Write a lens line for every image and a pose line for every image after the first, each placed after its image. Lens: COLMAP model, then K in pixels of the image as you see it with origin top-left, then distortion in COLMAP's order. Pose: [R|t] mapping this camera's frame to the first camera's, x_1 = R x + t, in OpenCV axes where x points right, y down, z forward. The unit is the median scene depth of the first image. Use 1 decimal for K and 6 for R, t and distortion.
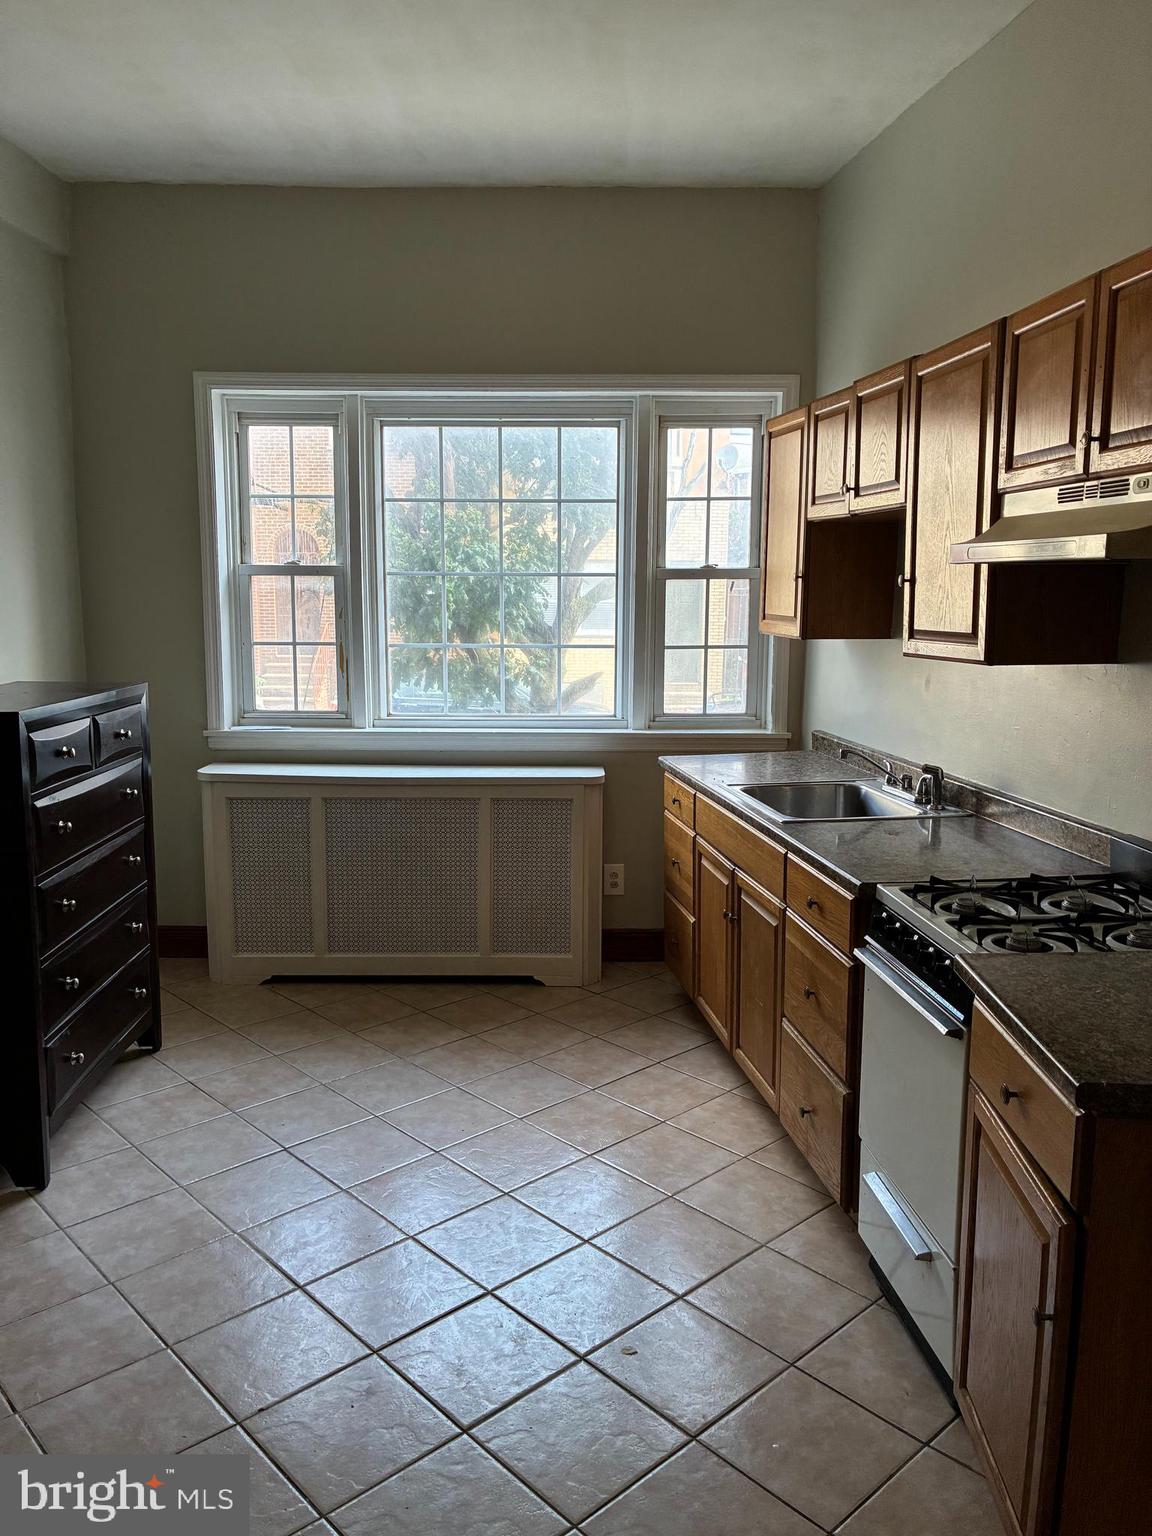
lens RADIAL K [[1153.6, 0, 605.4], [0, 1153.6, 766.2], [0, 0, 1]] dist [0.001754, -0.000618]
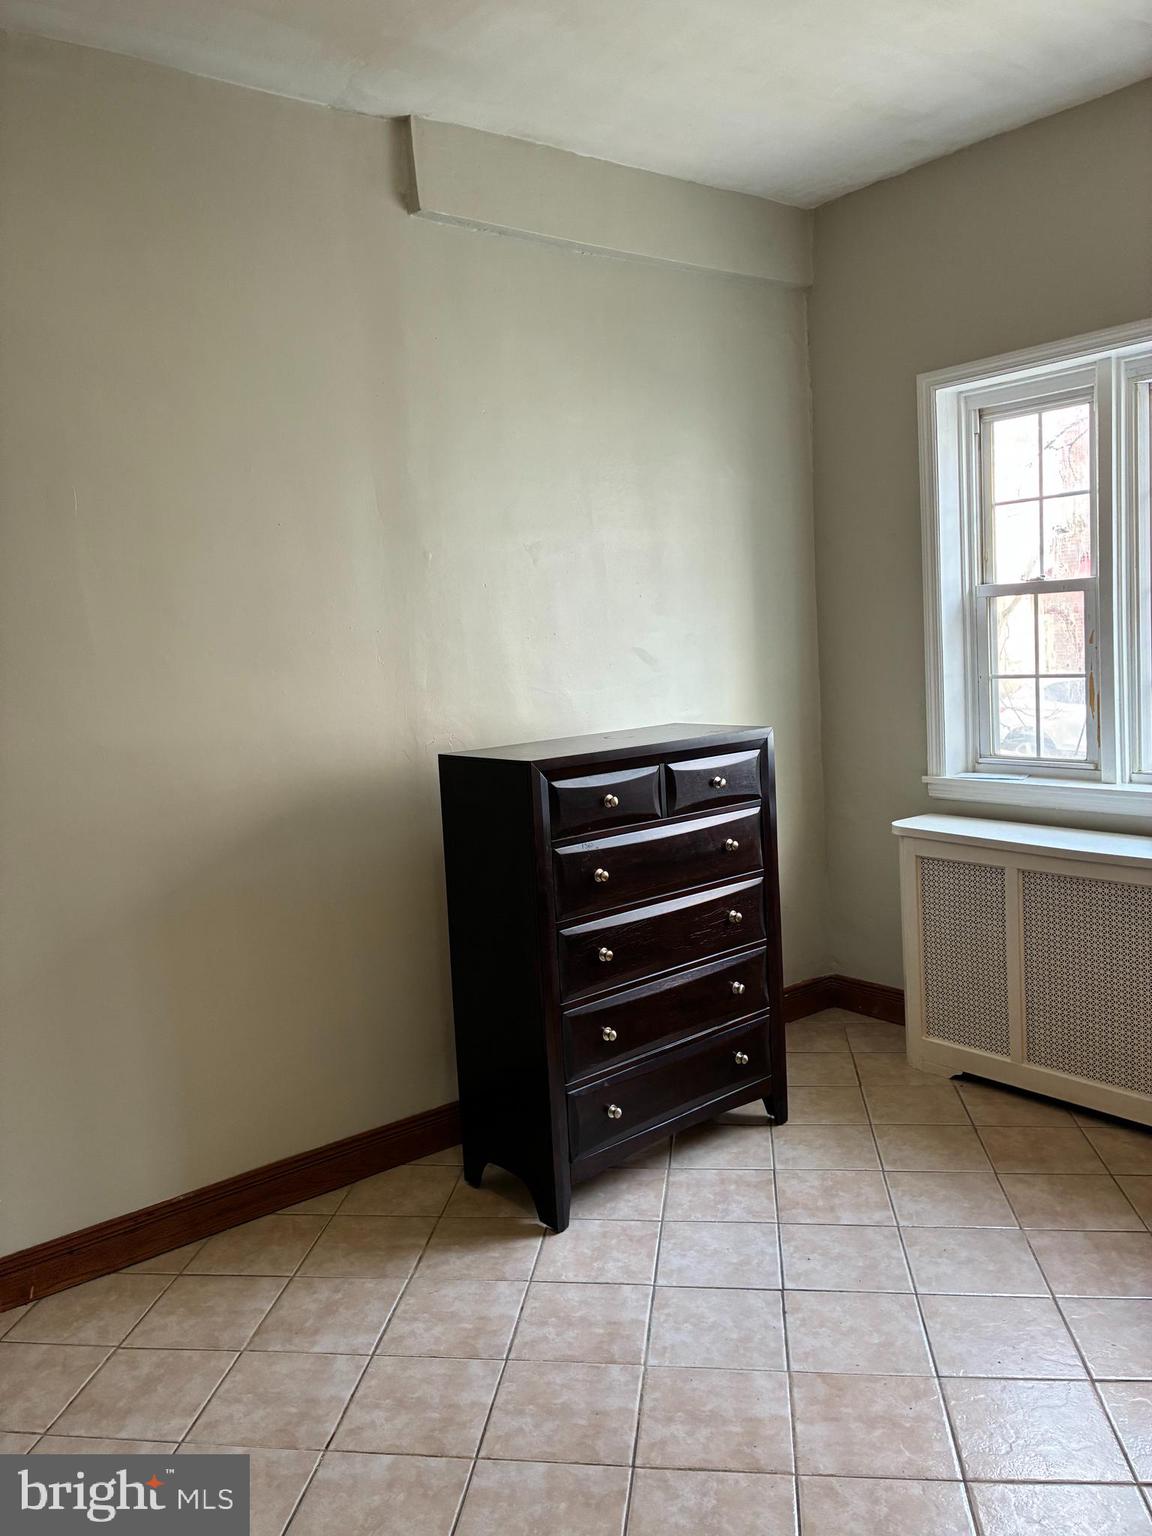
lens RADIAL K [[1171.1, 0, 564.7], [0, 1171.1, 757.2], [0, 0, 1]] dist [0.006302, -0.005297]
pose [[0.606228, 0.042541, -0.794153, 0.209262], [-0.060674, 0.998132, 0.007151, -0.037029], [0.792973, 0.043850, 0.607676, 0.246909]]
